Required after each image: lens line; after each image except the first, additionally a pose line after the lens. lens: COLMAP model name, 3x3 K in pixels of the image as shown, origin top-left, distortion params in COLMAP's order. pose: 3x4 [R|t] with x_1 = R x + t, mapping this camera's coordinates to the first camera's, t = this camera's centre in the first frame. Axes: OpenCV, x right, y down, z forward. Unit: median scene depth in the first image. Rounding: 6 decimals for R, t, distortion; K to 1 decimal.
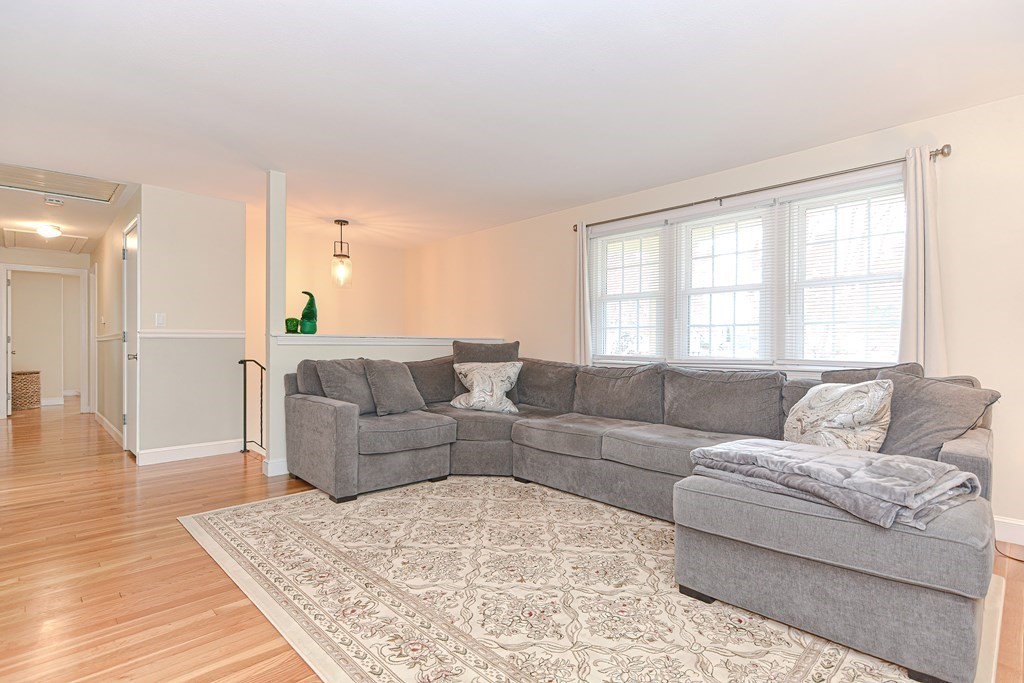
lens RADIAL K [[491.7, 0, 506.5], [0, 491.7, 345.0], [0, 0, 1]] dist [0.002582, -0.001625]
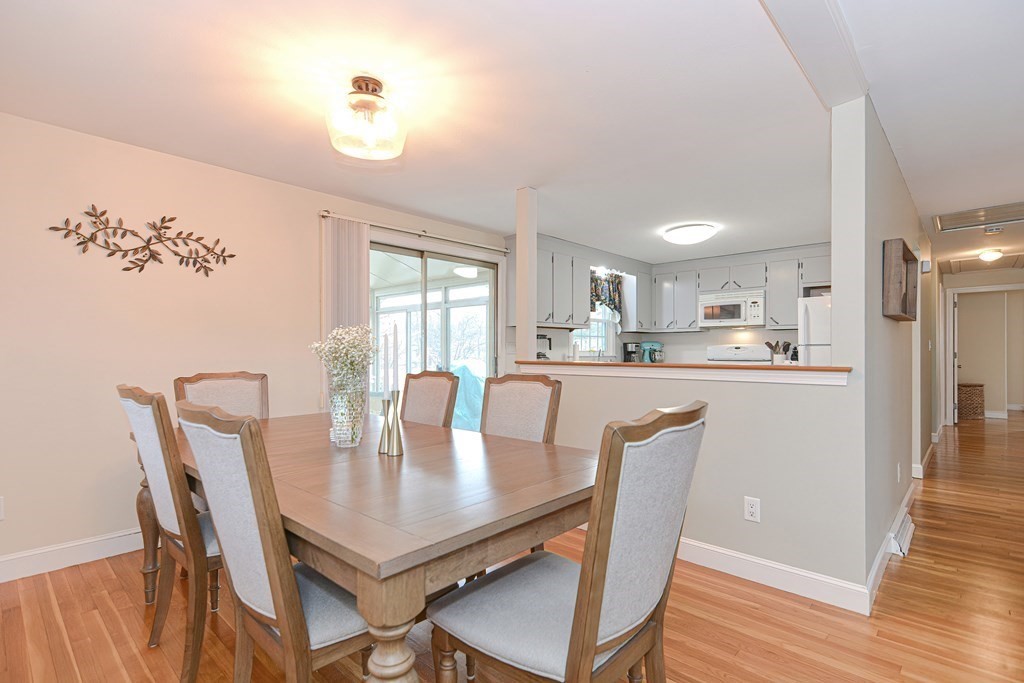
lens RADIAL K [[491.7, 0, 520.5], [0, 491.7, 349.4], [0, 0, 1]] dist [0.002582, -0.001625]
pose [[0.053496, -0.003105, -0.998563, 0.084944], [-0.004155, 0.999986, -0.003332, -0.030182], [0.998559, 0.004327, 0.053482, -0.073691]]
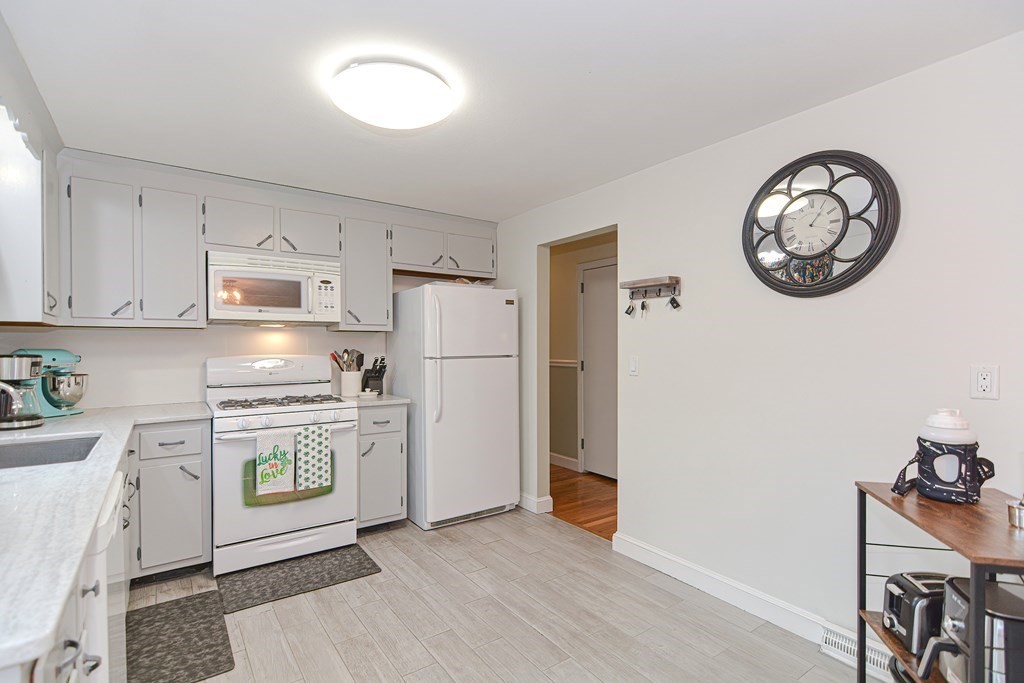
lens RADIAL K [[491.7, 0, 518.7], [0, 491.7, 340.8], [0, 0, 1]] dist [0.002582, -0.001625]
pose [[0.989893, -0.000755, -0.141812, -1.098764], [-0.001049, 0.999919, -0.012649, -0.075020], [0.141811, 0.012670, 0.989813, -0.087993]]
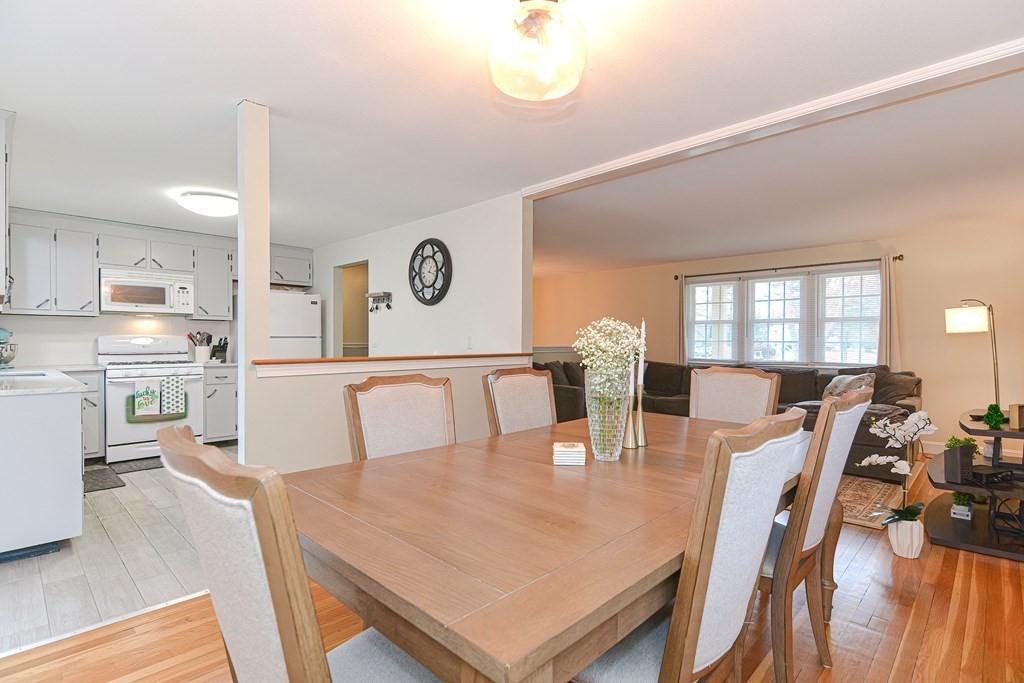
lens RADIAL K [[491.7, 0, 510.8], [0, 491.7, 339.7], [0, 0, 1]] dist [0.002582, -0.001625]
pose [[0.999192, 0.005813, 0.039776, -0.637824], [-0.005612, 0.999971, -0.005170, -0.039507], [-0.039805, 0.004943, 0.999195, -0.776128]]
